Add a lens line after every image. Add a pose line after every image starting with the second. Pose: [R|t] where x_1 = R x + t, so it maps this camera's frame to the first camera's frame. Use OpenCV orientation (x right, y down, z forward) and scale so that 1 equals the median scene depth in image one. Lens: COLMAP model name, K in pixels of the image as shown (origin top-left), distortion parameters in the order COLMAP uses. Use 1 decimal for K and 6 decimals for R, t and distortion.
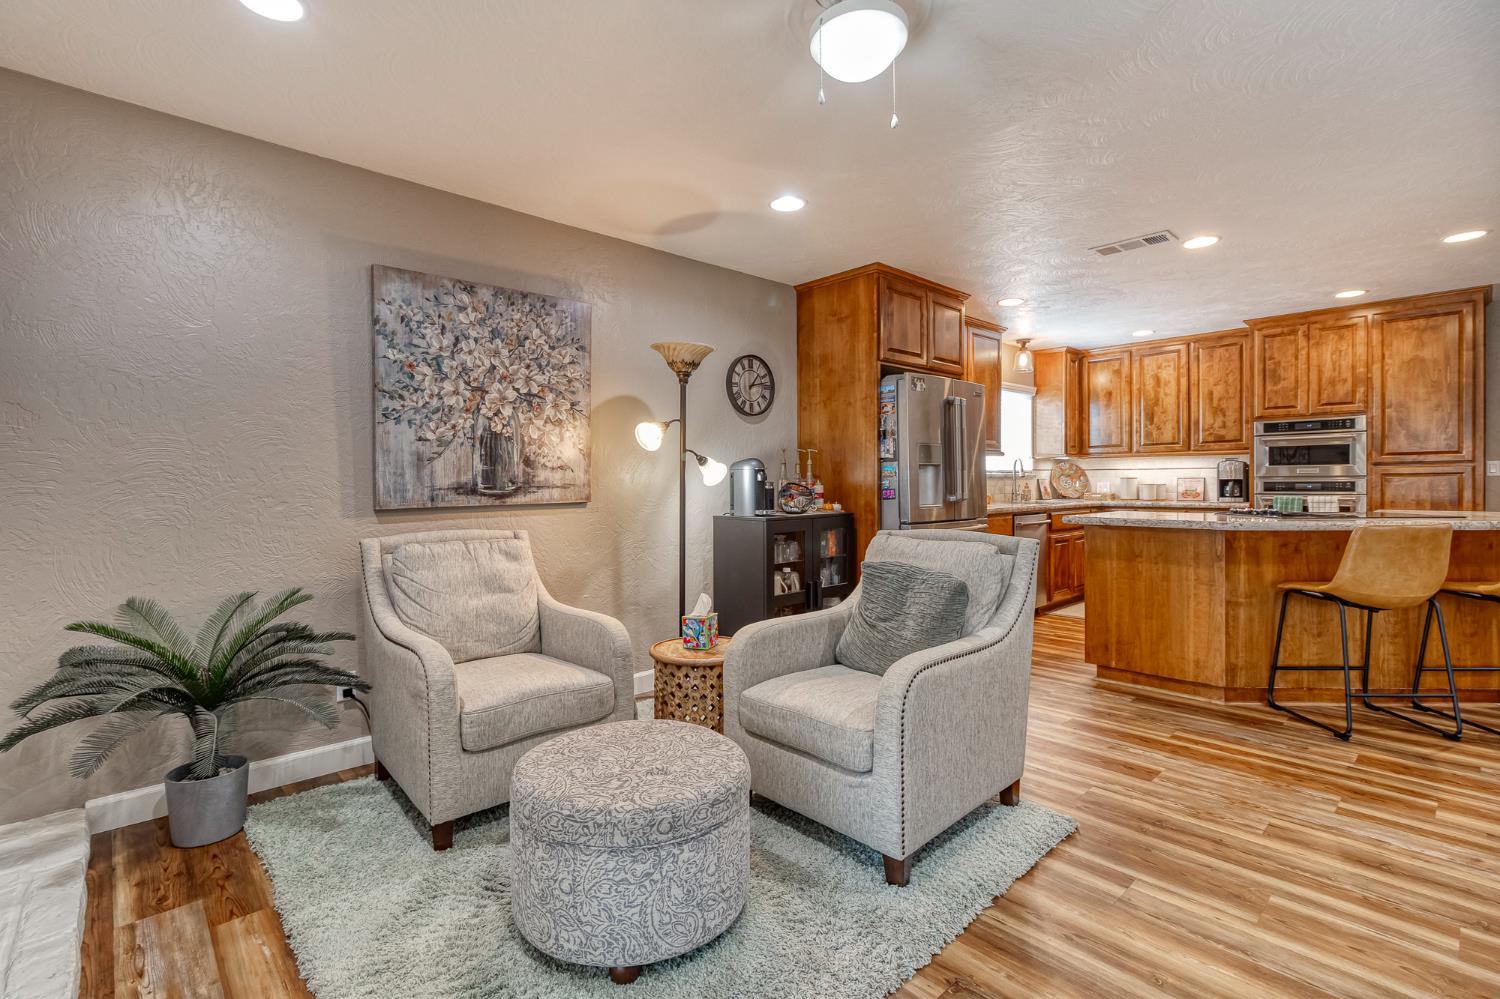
lens RADIAL K [[696.8, 0, 735.9], [0, 696.8, 484.7], [0, 0, 1]] dist [0.008368, -0.000452]
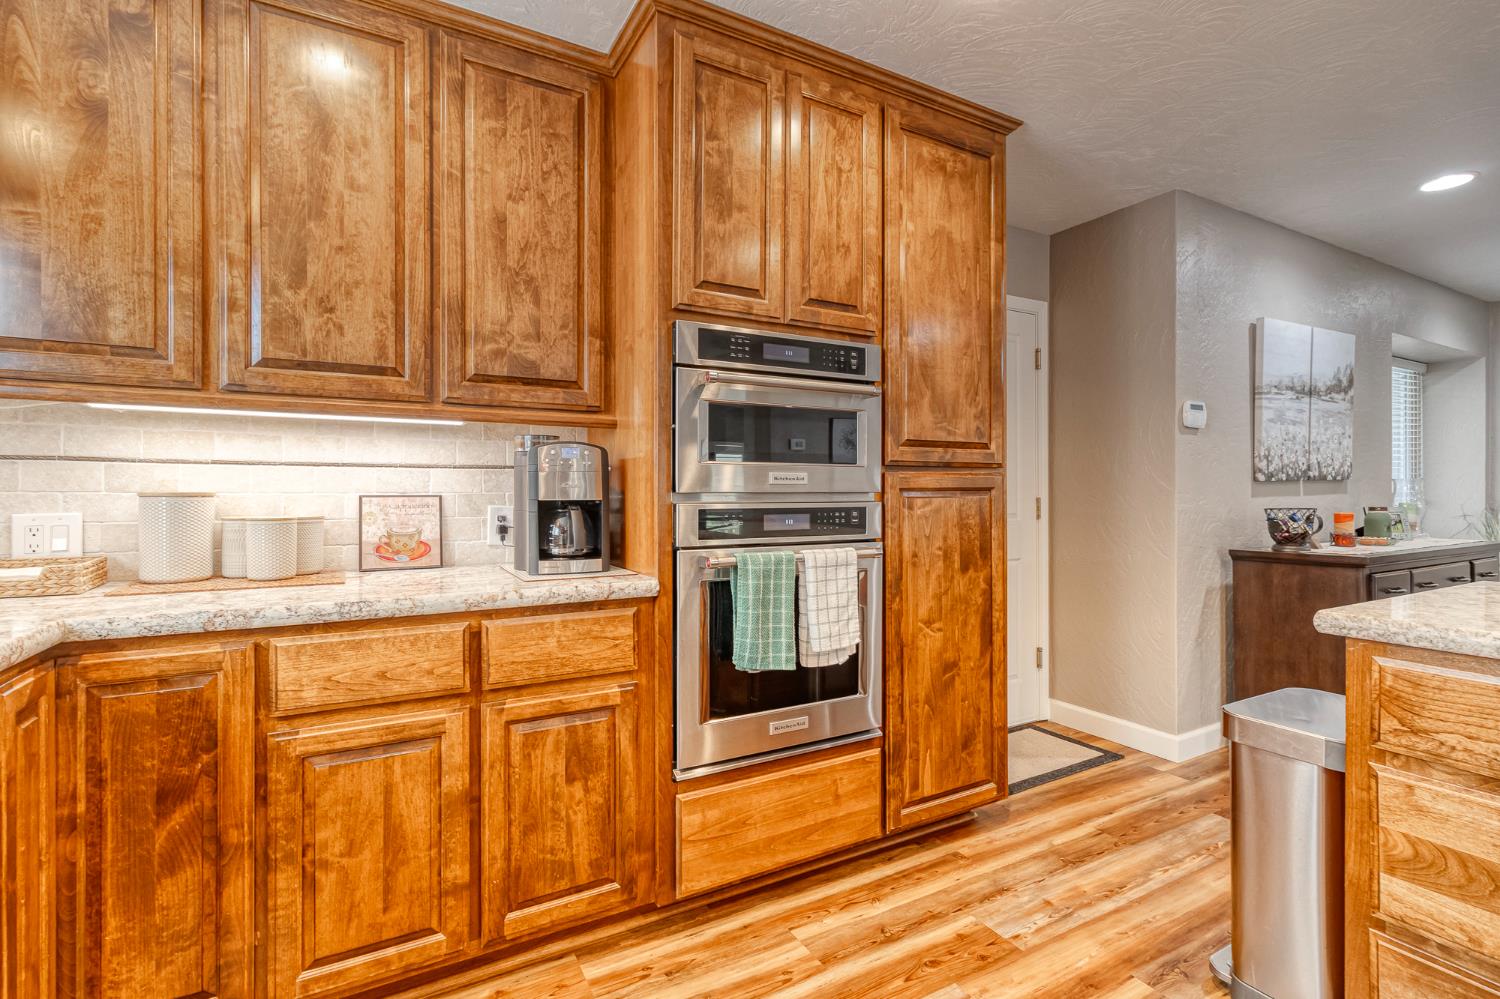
lens RADIAL K [[696.8, 0, 737.6], [0, 696.8, 490.7], [0, 0, 1]] dist [0.008368, -0.000452]
pose [[0.246226, 0.012123, 0.969137, 0.490832], [0.003907, 0.999901, -0.013500, -0.009271], [-0.969204, 0.007111, 0.246155, 0.990023]]
